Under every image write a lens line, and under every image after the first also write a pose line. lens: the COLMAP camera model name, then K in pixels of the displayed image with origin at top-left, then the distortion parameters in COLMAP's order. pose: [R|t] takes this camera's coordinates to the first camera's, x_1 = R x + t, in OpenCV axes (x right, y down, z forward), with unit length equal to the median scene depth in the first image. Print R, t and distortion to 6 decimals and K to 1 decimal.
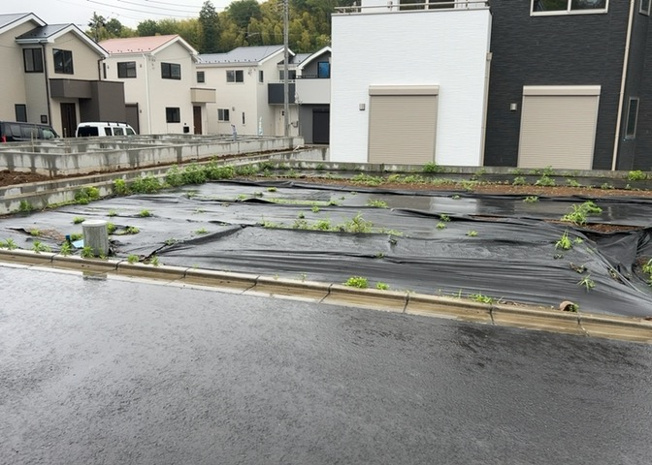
lens RADIAL K [[594.0, 0, 326.0], [0, 594.0, 232.5], [0, 0, 1]] dist [0.089424, -0.151659]
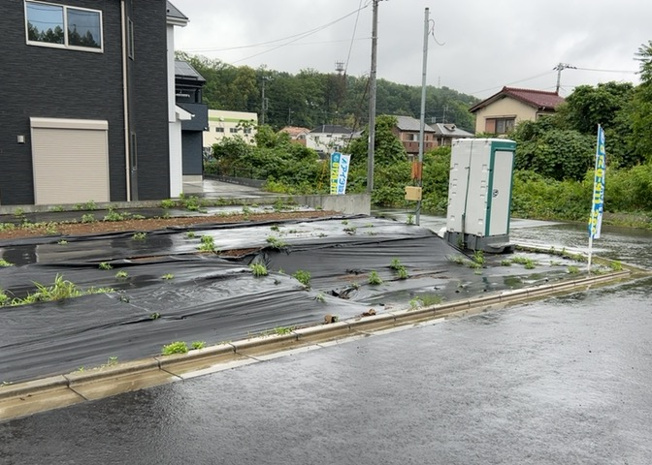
lens RADIAL K [[594.0, 0, 326.0], [0, 594.0, 232.5], [0, 0, 1]] dist [0.089424, -0.151659]
pose [[0.590709, -0.113145, 0.798913, -0.174471], [0.144900, 0.988899, 0.032914, -0.029408], [-0.793768, 0.096319, 0.600546, 0.081860]]
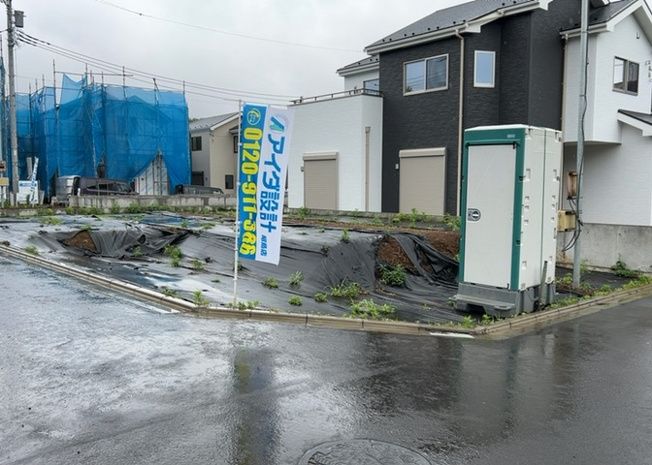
lens RADIAL K [[605.5, 0, 322.2], [0, 605.5, 242.5], [0, 0, 1]] dist [0.083990, -0.131782]
pose [[0.848864, 0.042456, -0.526904, 0.883904], [-0.097320, 0.992283, -0.076832, 0.064534], [0.519575, 0.116498, 0.846445, -0.147872]]
